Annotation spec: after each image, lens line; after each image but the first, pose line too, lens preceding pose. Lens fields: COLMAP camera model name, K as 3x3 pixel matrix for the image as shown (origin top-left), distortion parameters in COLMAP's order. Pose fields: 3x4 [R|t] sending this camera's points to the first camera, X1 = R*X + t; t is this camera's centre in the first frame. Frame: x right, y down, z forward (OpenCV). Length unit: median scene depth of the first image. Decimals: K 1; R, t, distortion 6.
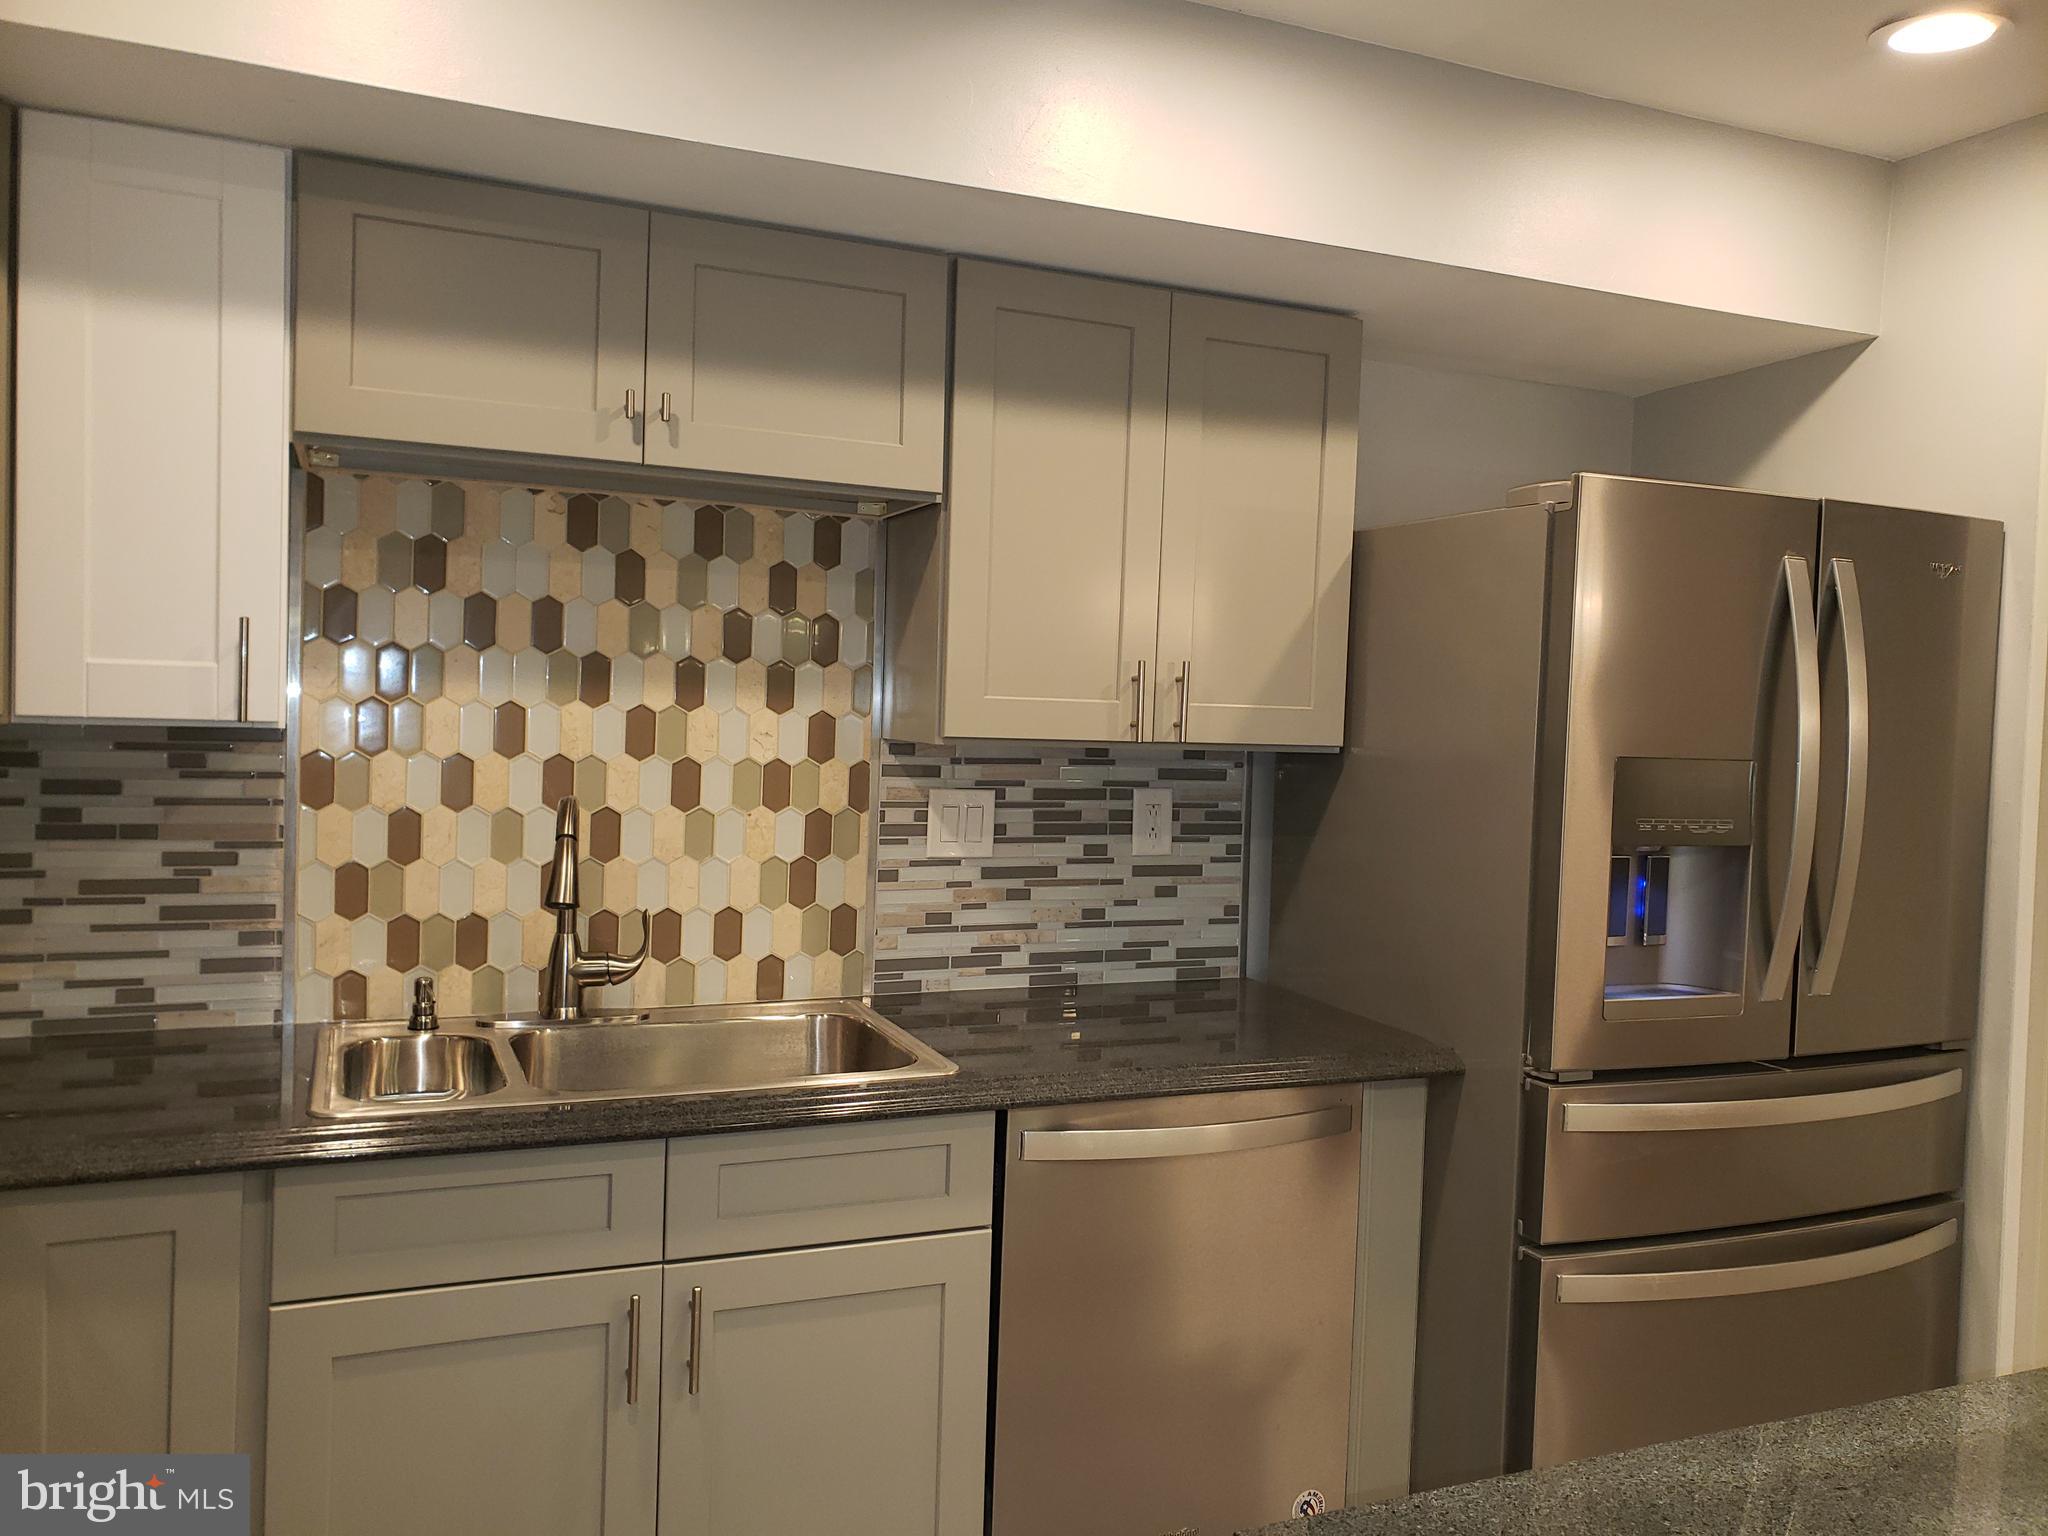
lens RADIAL K [[1580.8, 0, 1076.6], [0, 1580.8, 767.5], [0, 0, 1]] dist [0.039502, -0.035604]
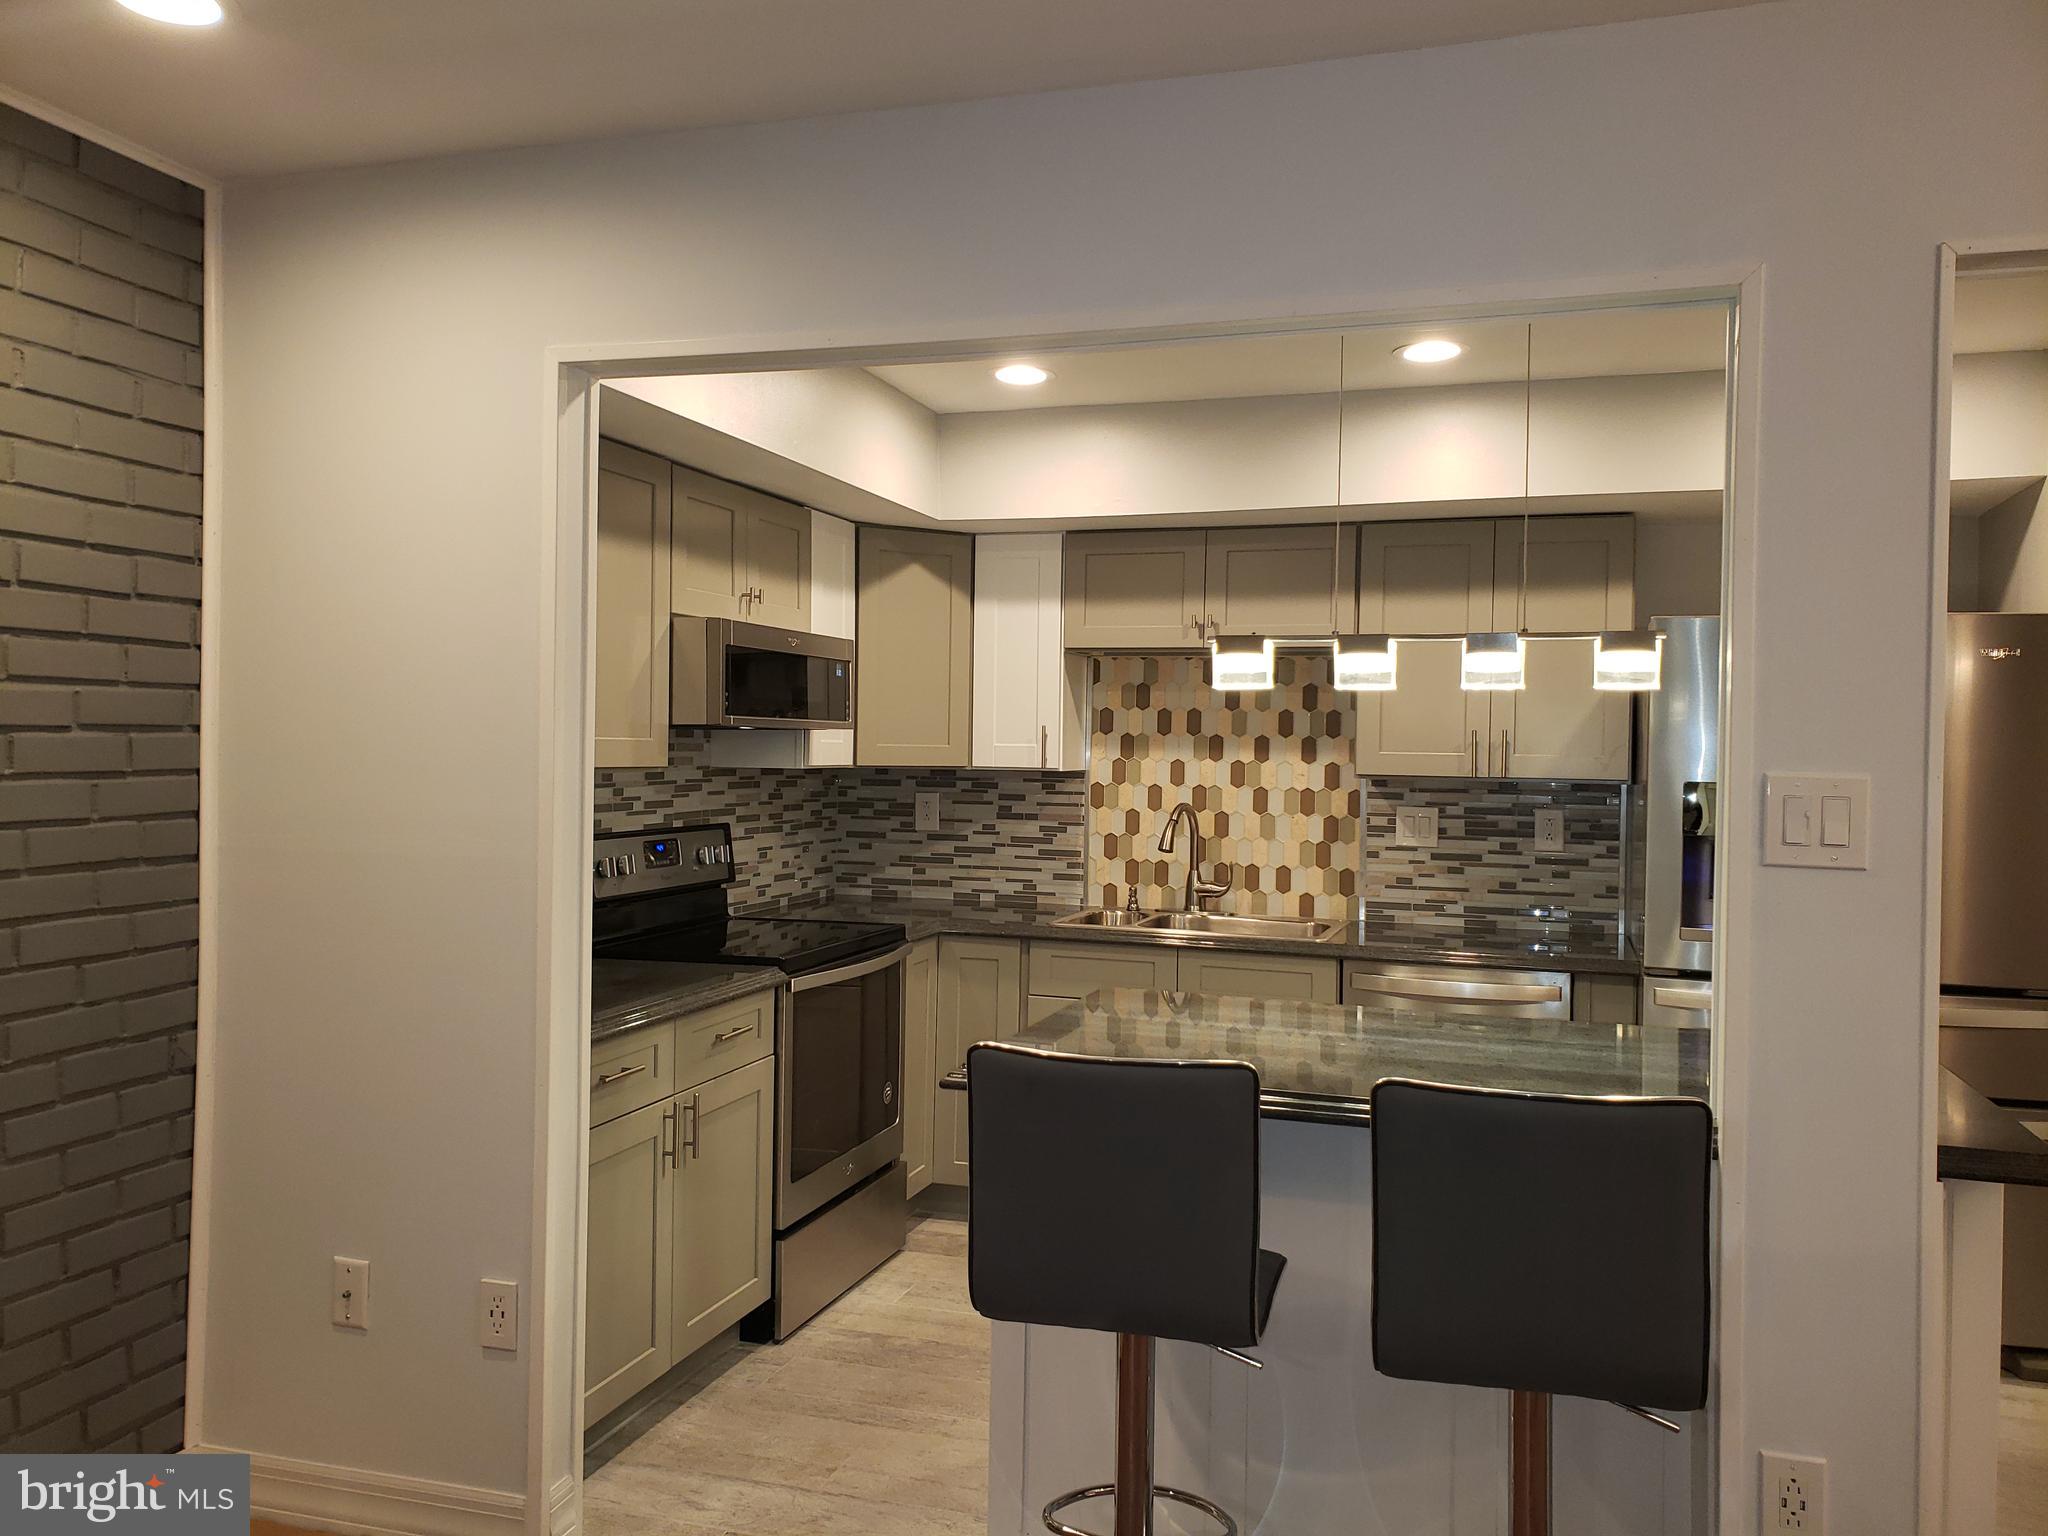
lens RADIAL K [[1580.8, 0, 1039.1], [0, 1580.8, 727.7], [0, 0, 1]] dist [0.039502, -0.035604]
pose [[0.739265, -0.026574, -0.672891, 0.871279], [-0.019957, 0.997918, -0.061335, 0.046034], [0.673119, 0.058771, 0.737195, -0.628102]]
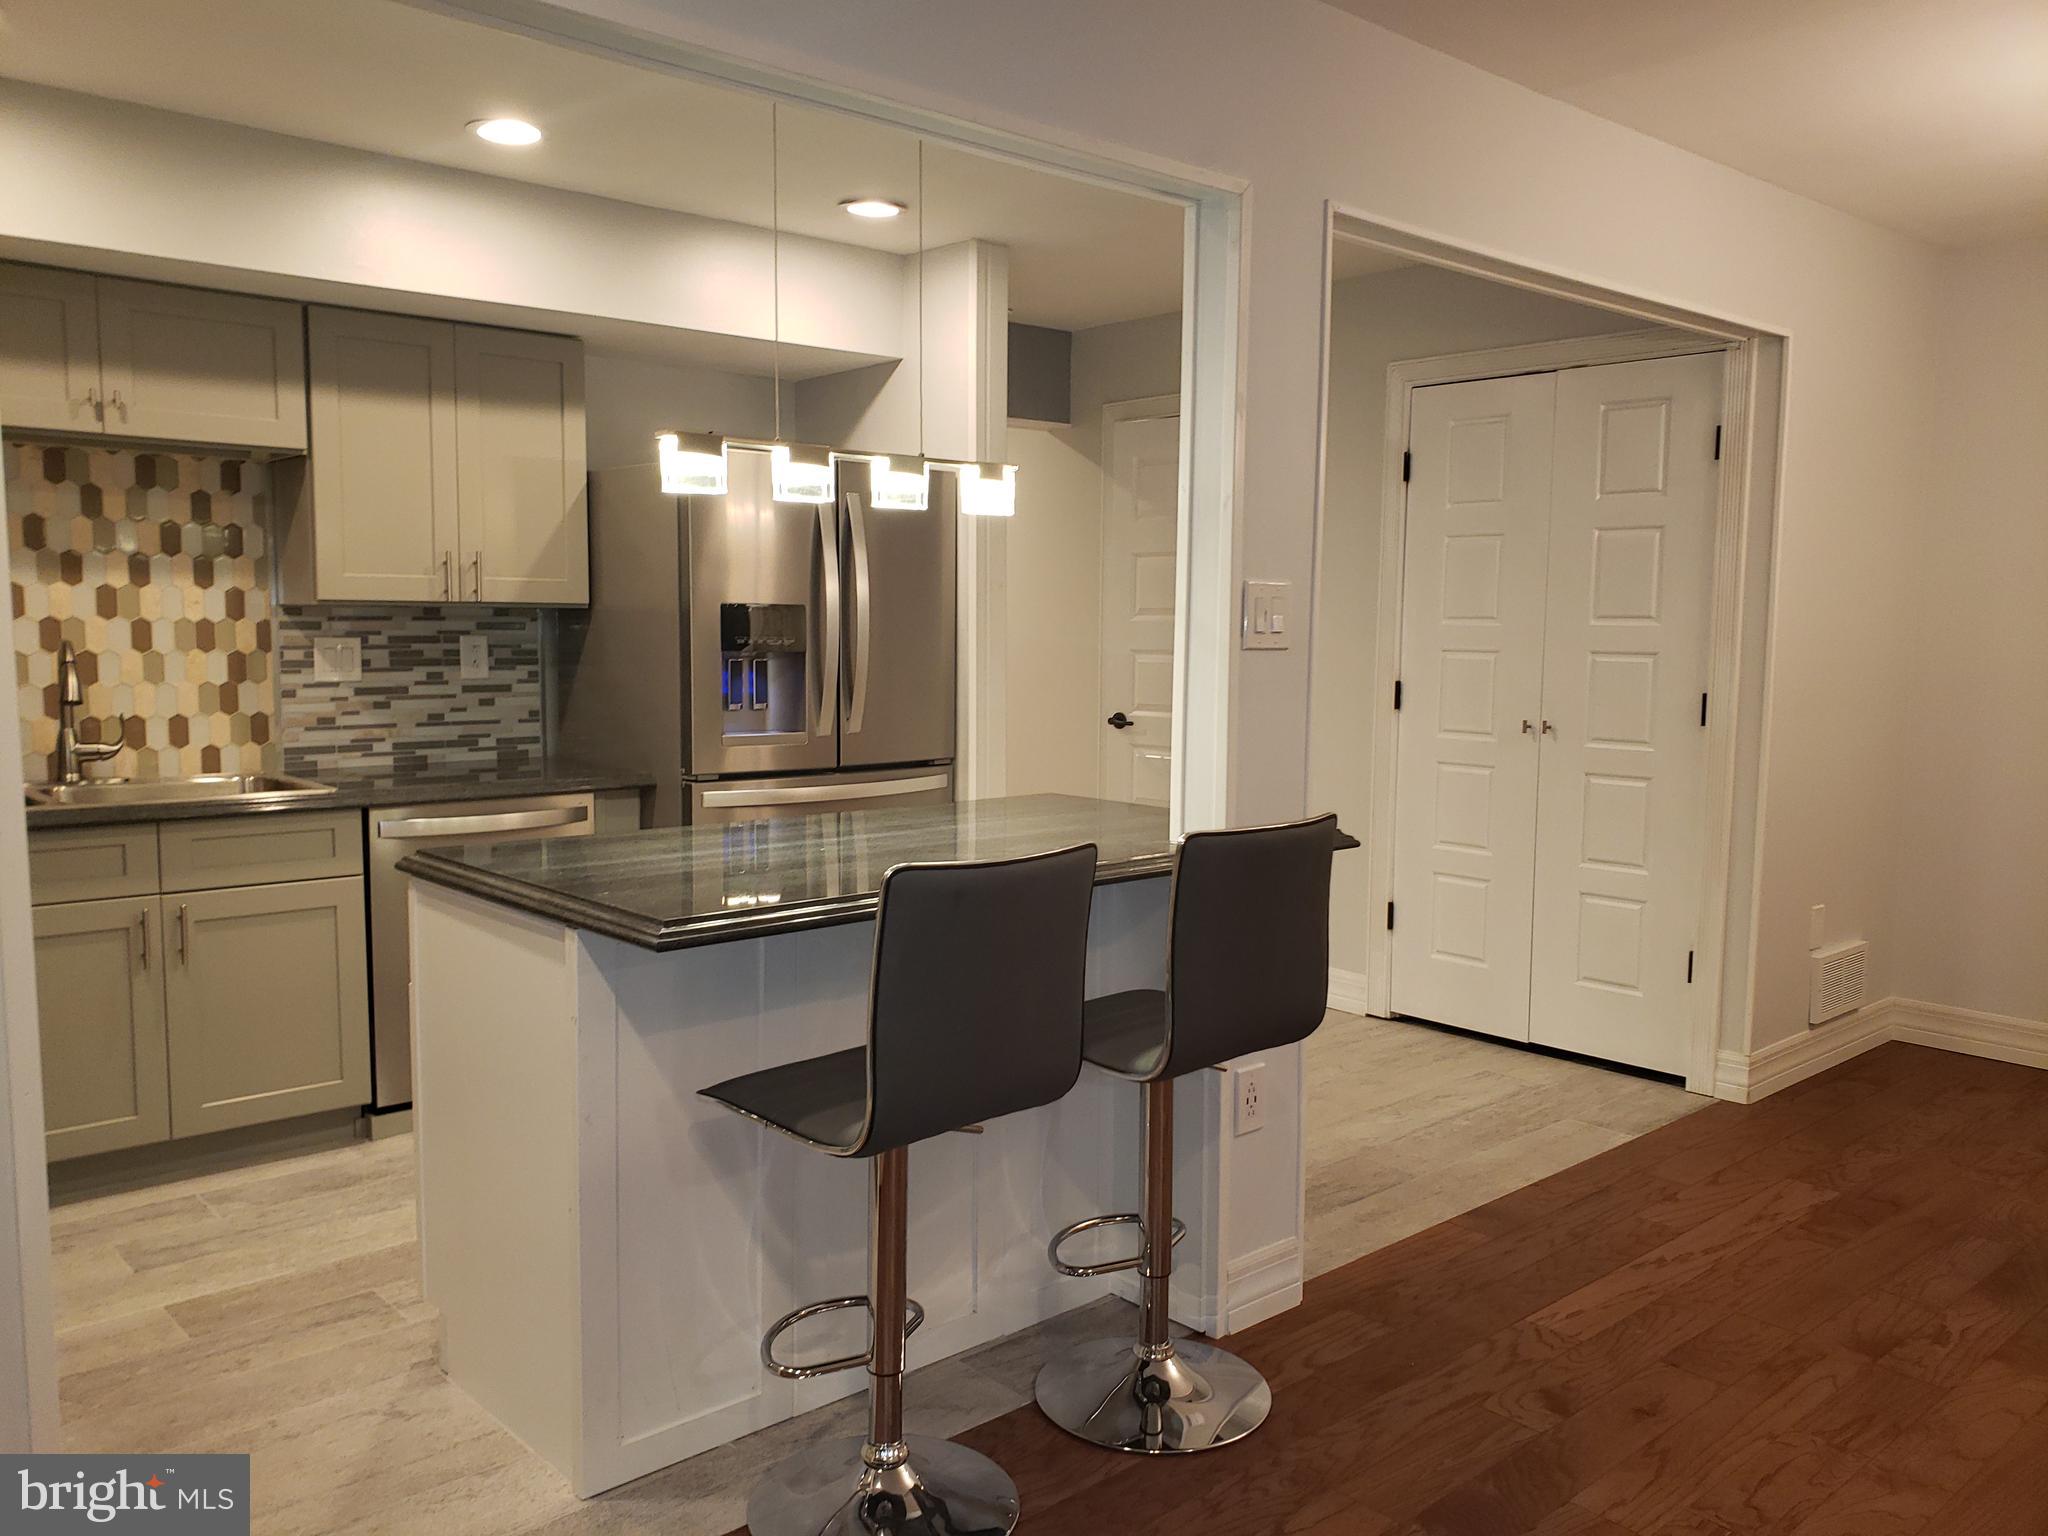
lens RADIAL K [[1580.8, 0, 1018.4], [0, 1580.8, 771.7], [0, 0, 1]] dist [0.039502, -0.035604]
pose [[0.953883, -0.054124, 0.295258, 0.106244], [0.035165, 0.996986, 0.069152, 0.066680], [-0.298111, -0.055580, 0.952912, -0.761878]]
